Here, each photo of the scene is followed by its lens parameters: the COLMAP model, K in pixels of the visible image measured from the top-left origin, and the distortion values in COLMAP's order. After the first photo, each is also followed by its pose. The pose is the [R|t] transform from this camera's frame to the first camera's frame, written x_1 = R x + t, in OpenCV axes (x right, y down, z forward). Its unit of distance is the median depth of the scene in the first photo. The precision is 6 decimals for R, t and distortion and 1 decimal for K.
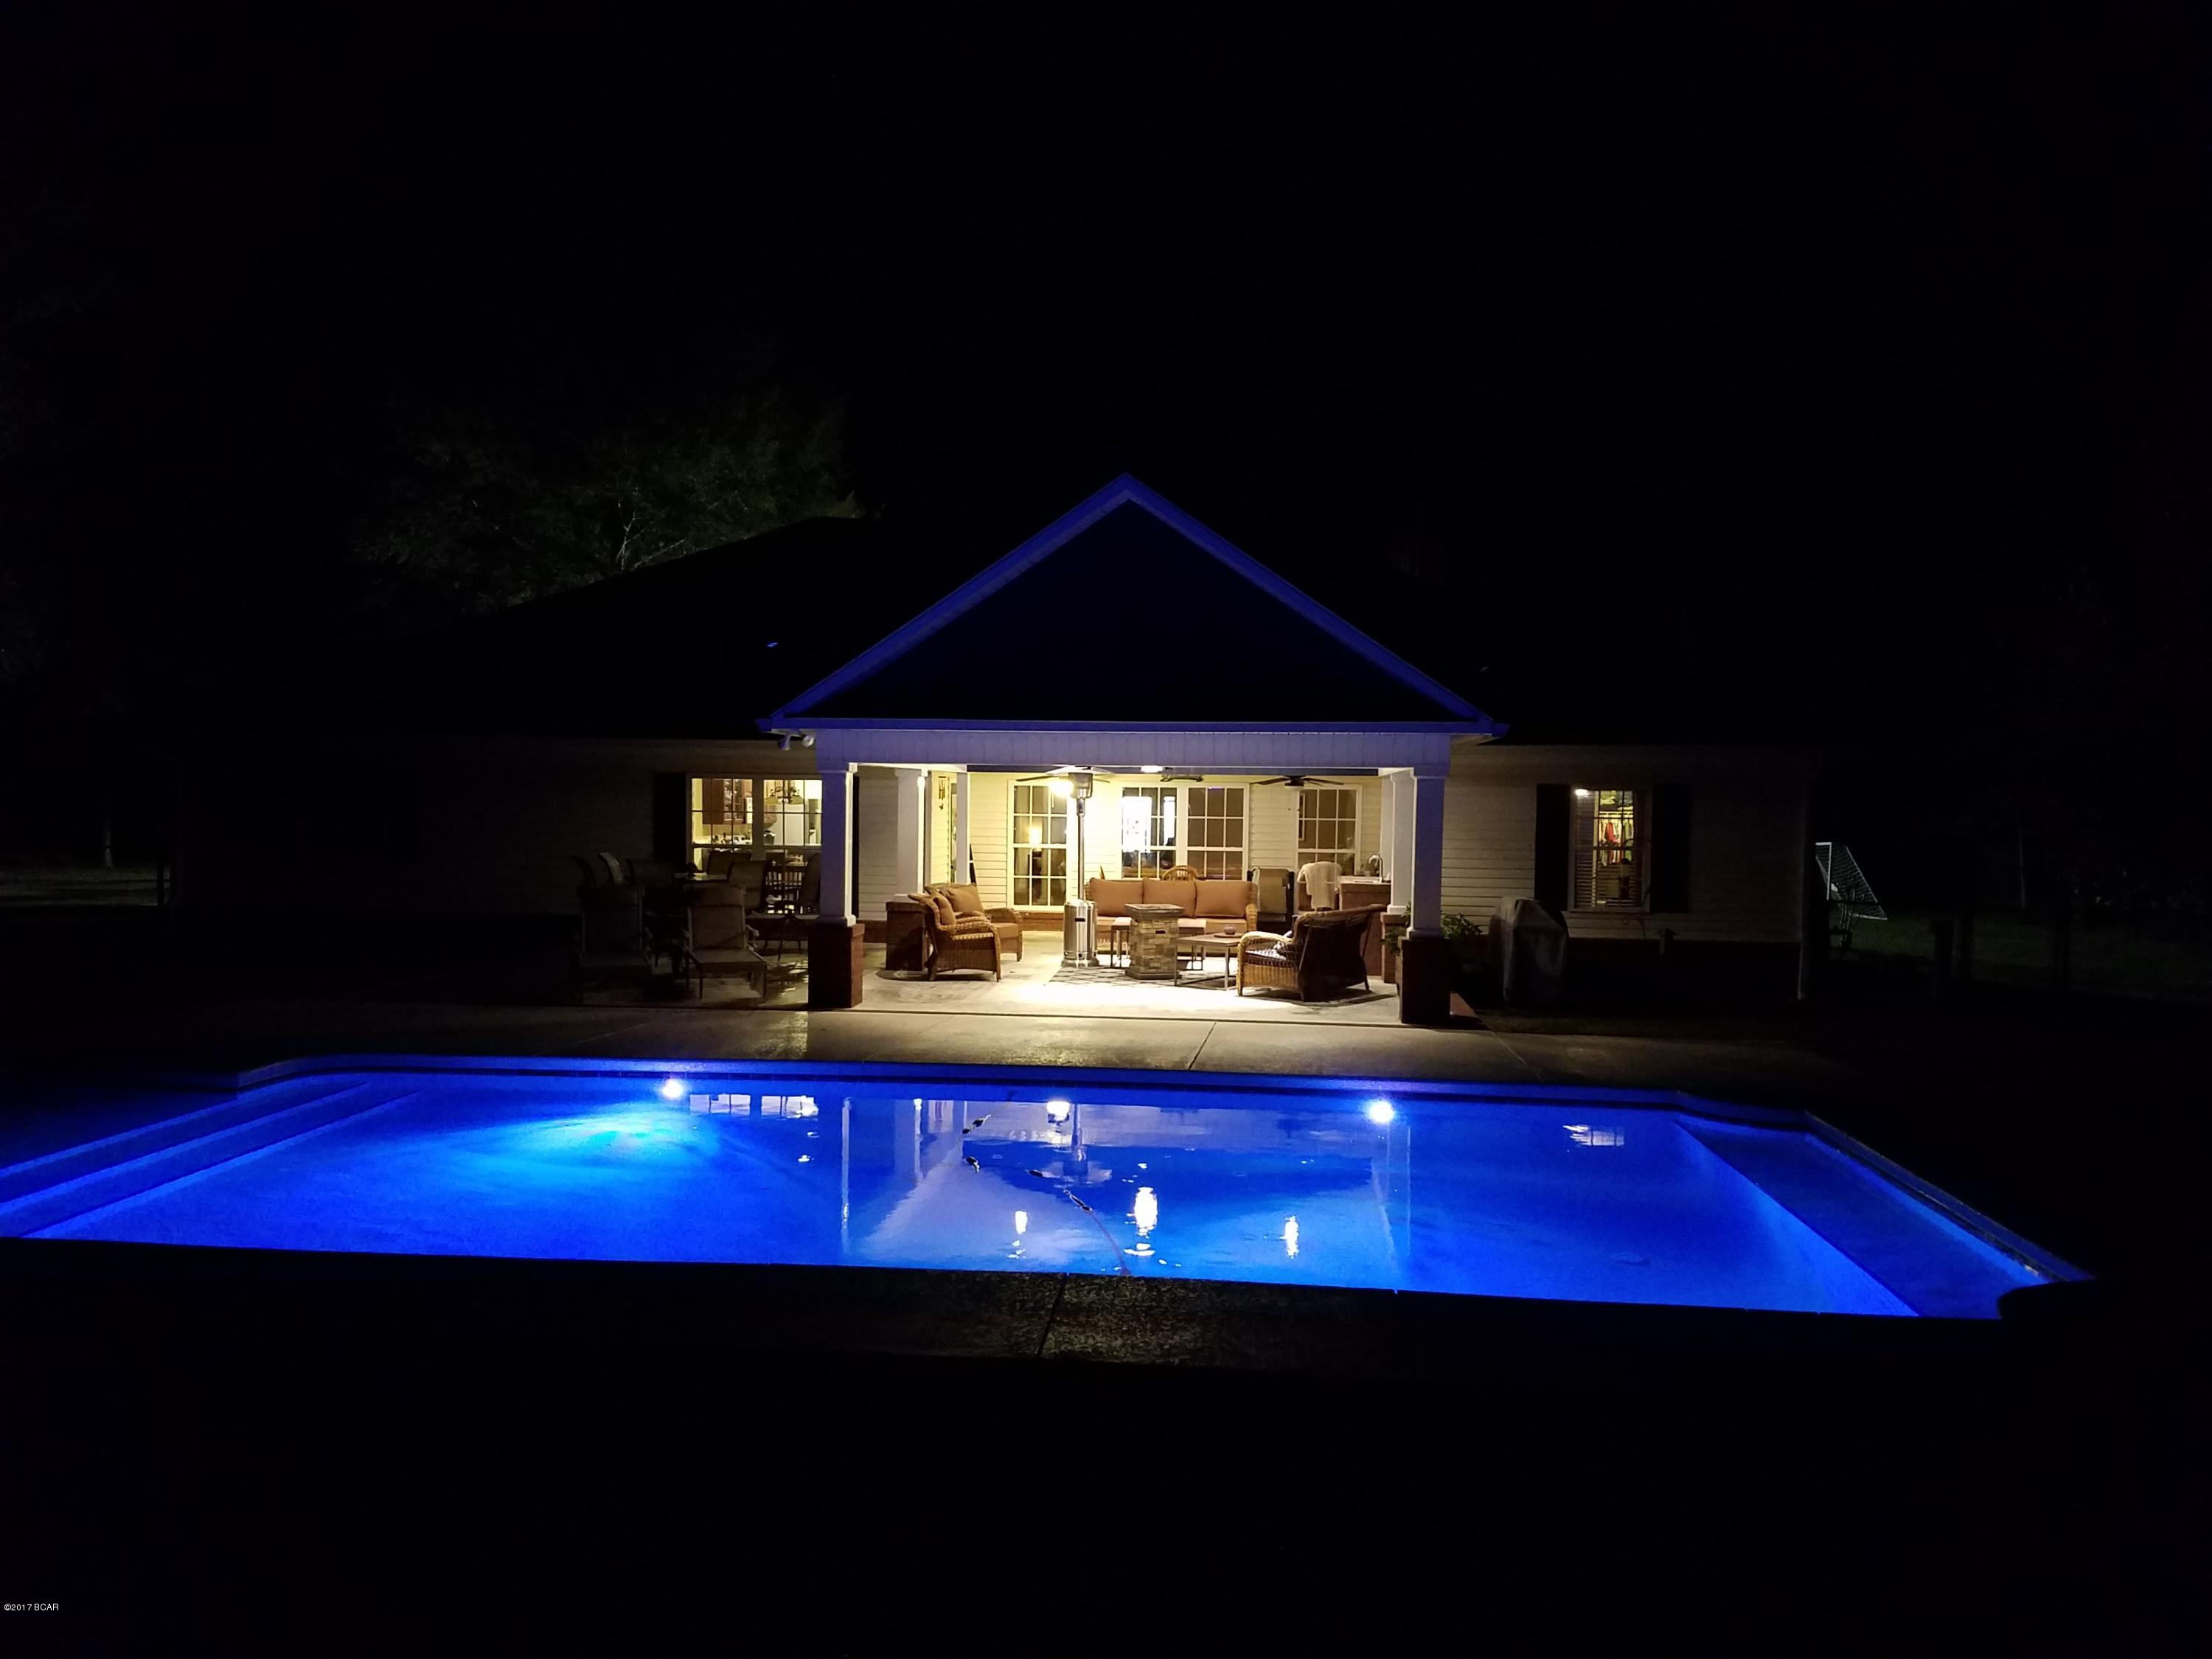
lens RADIAL K [[1660.1, 0, 1106.0], [0, 1660.1, 829.5], [0, 0, 1]] dist [0.103894, -0.001893]
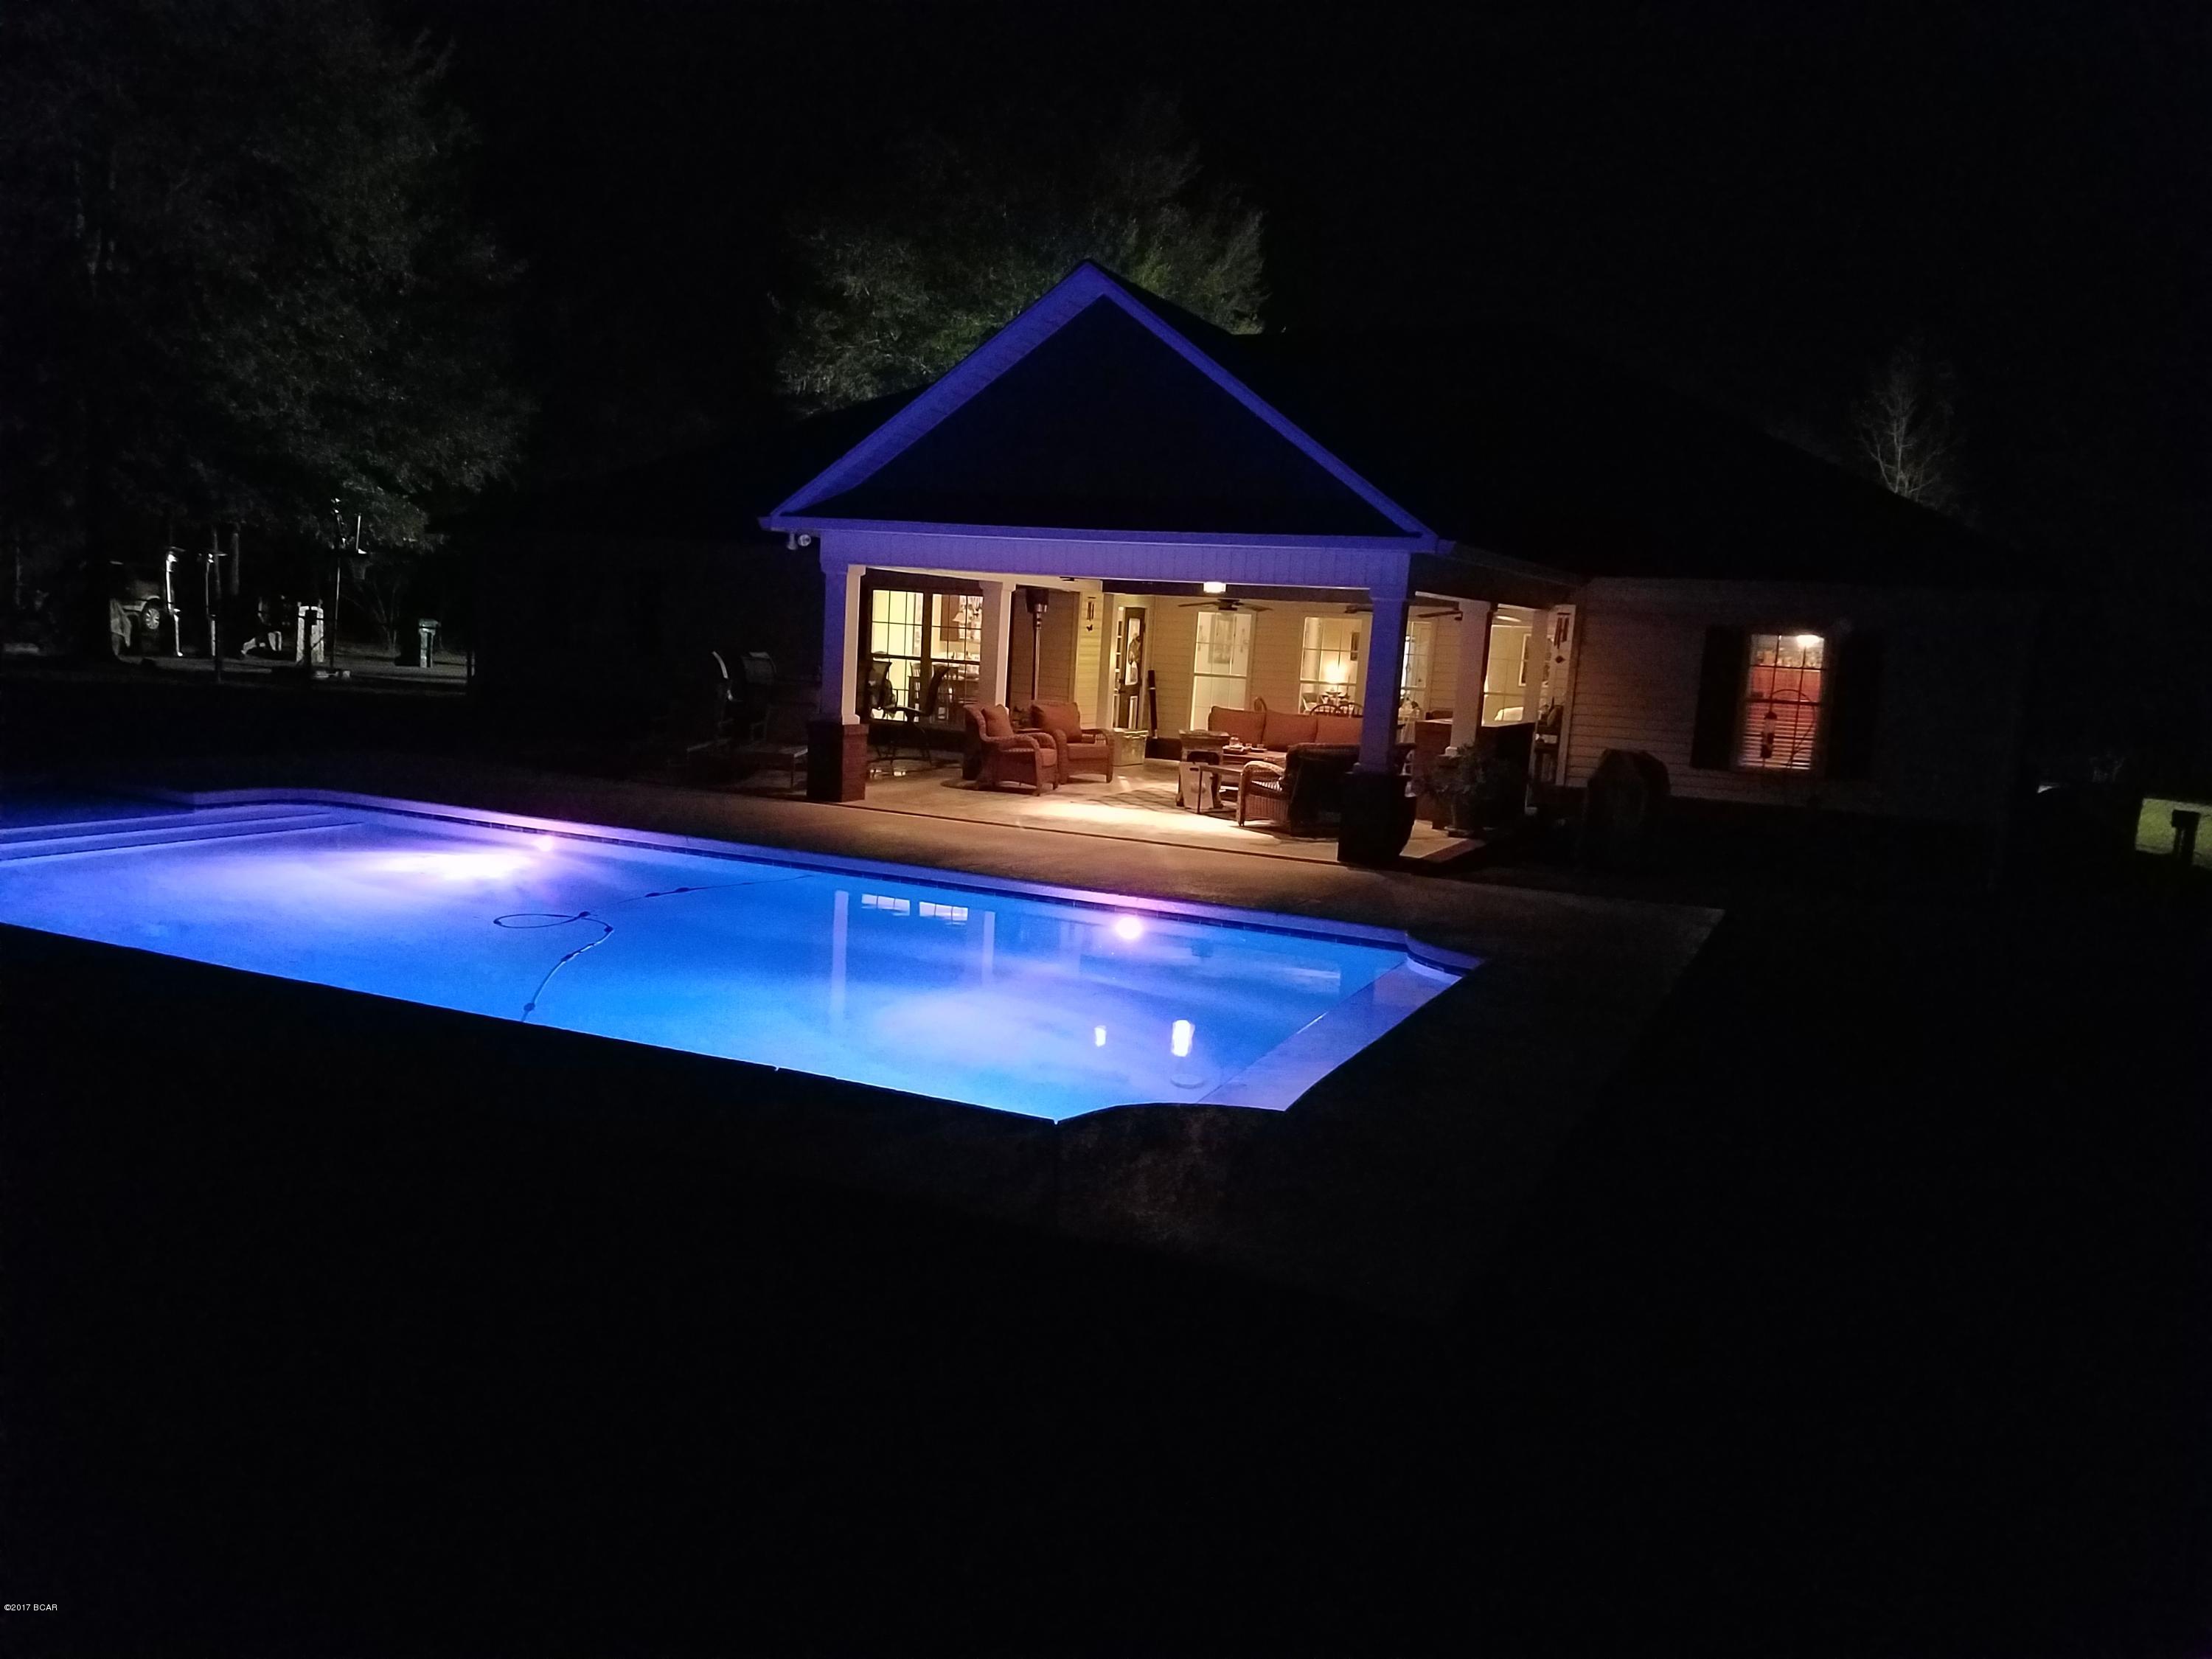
lens RADIAL K [[1729.8, 0, 1024.8], [0, 1729.8, 818.8], [0, 0, 1]] dist [-0.011373, 0.000574]
pose [[0.938979, 0.079175, -0.334738, 0.275874], [-0.051635, 0.994566, 0.090400, 0.011950], [0.340077, -0.067599, 0.937965, 0.027642]]
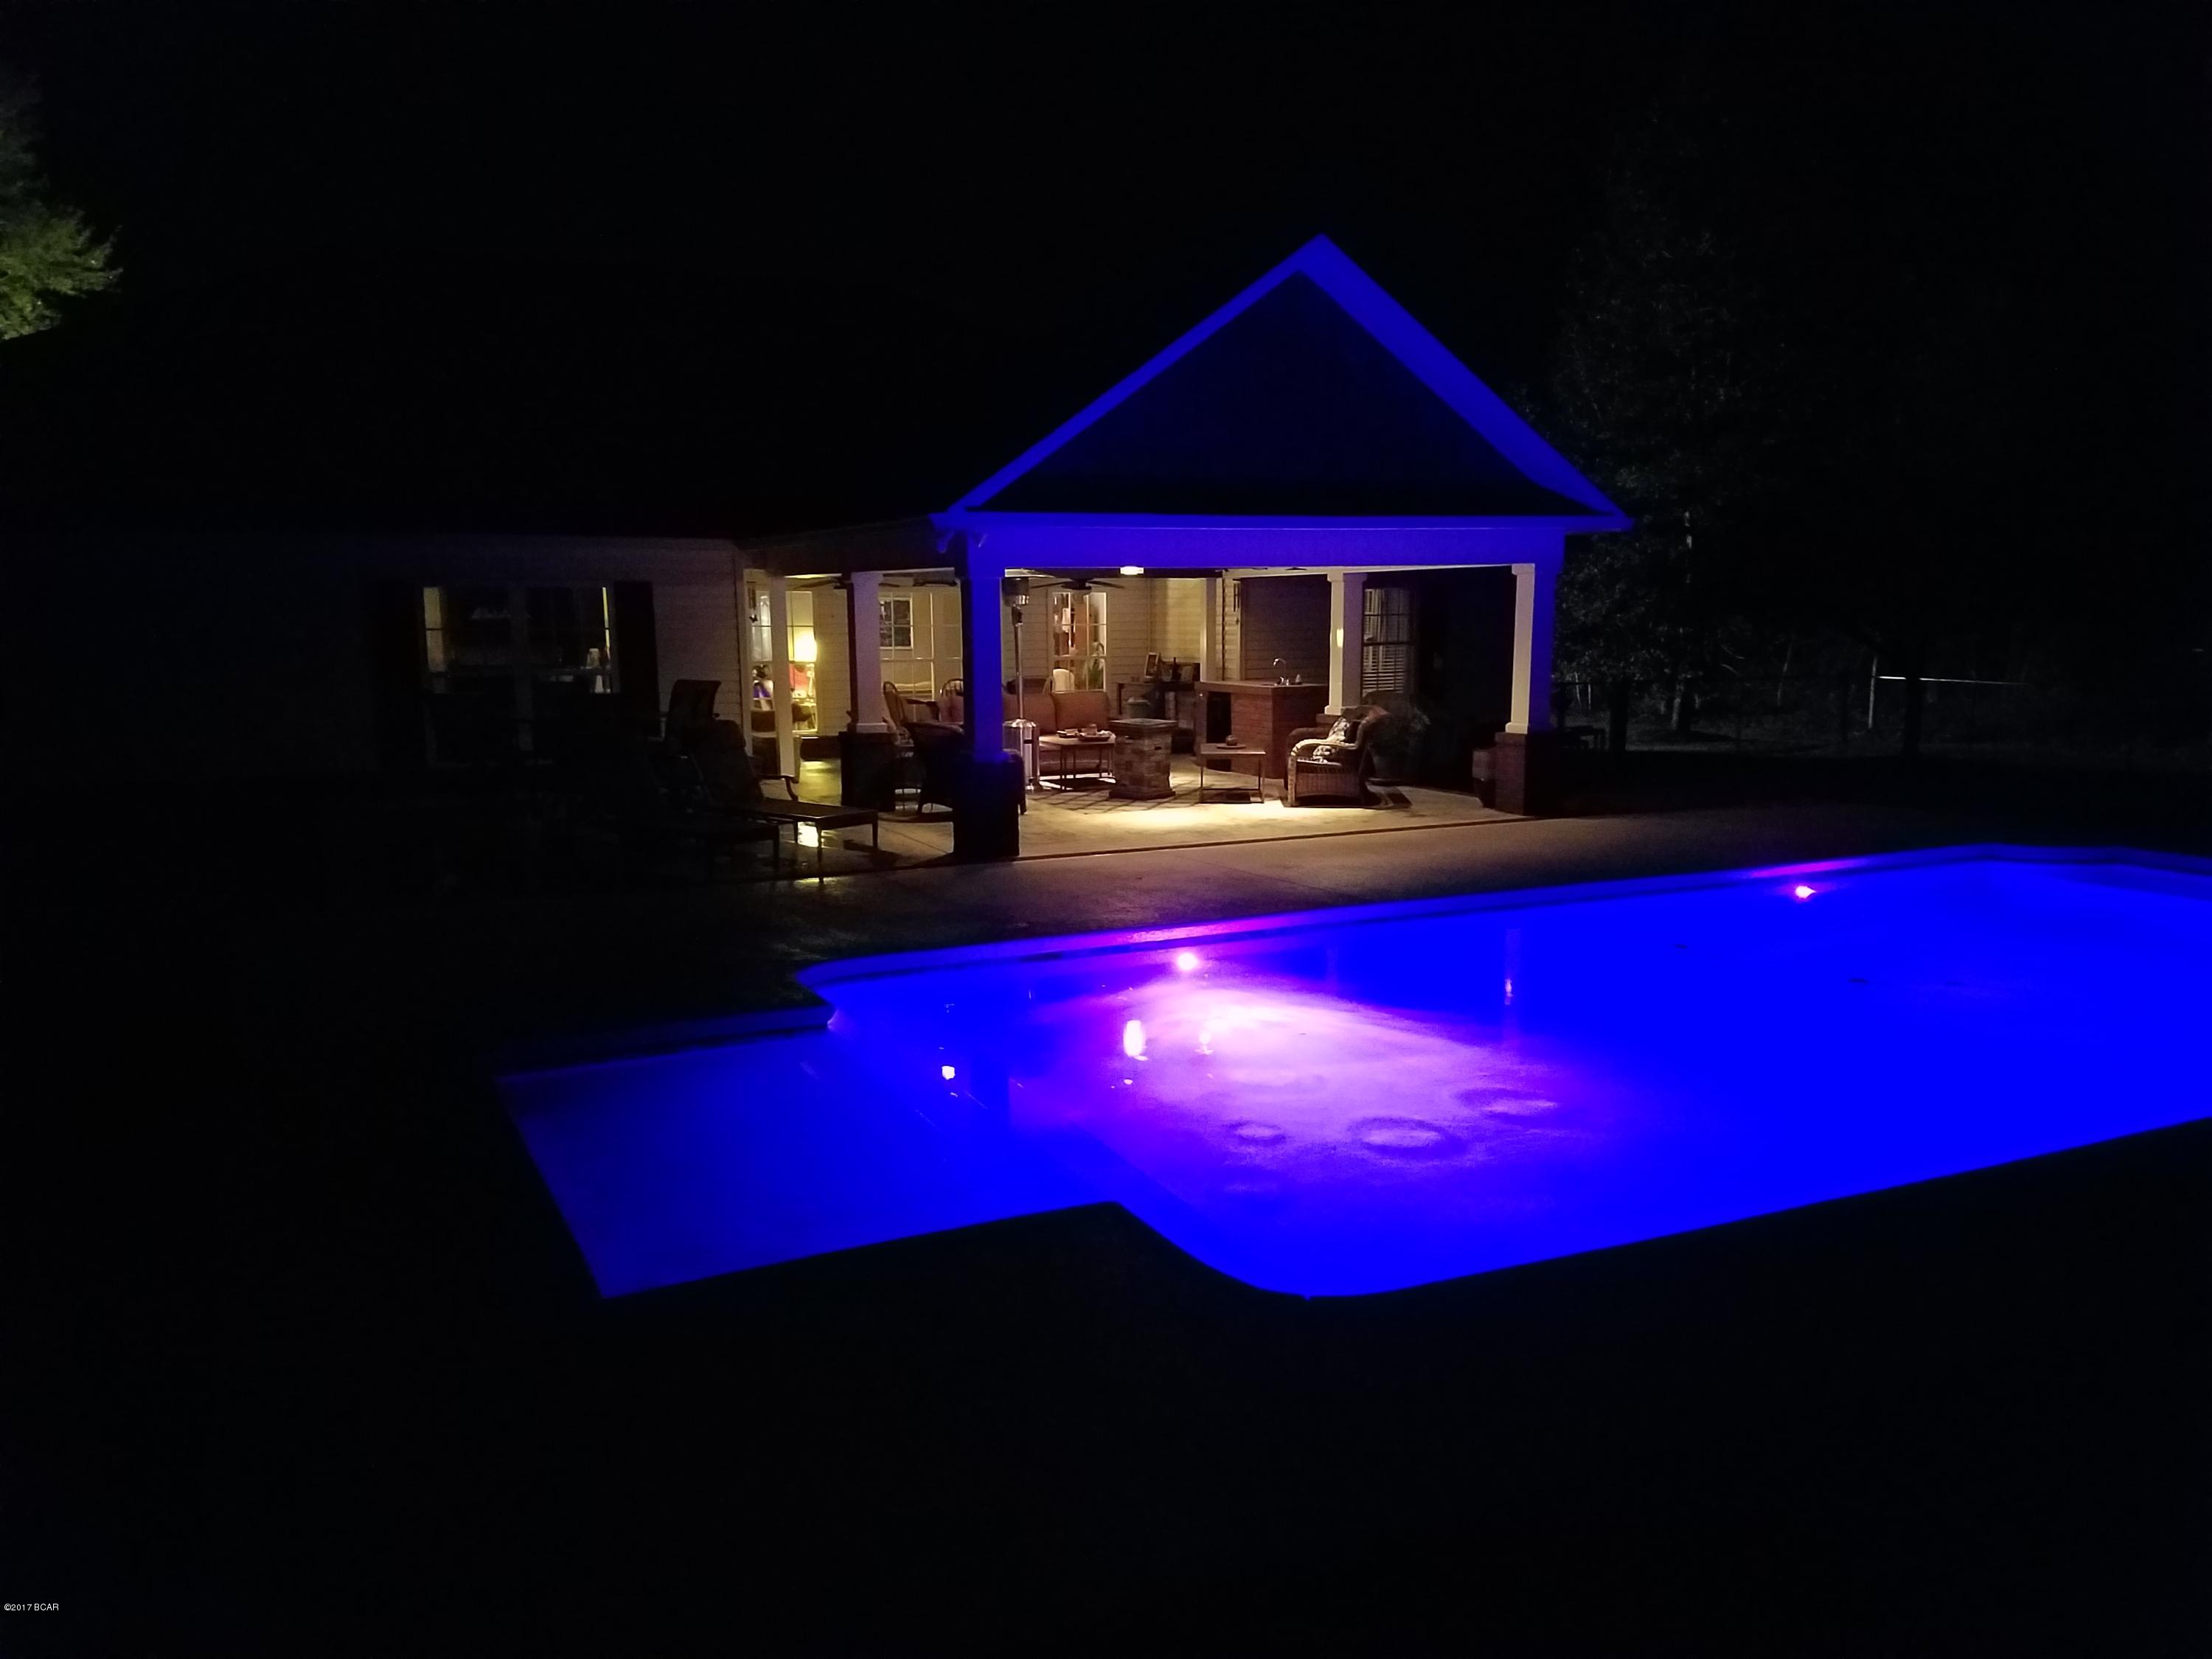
lens RADIAL K [[1680.3, 0, 1106.0], [0, 1680.3, 829.5], [0, 0, 1]] dist [0.113972, -0.000777]
pose [[0.858924, -0.088507, 0.504396, -0.483303], [0.029907, 0.991940, 0.123129, -0.010263], [-0.511228, -0.090673, 0.854648, 0.203874]]
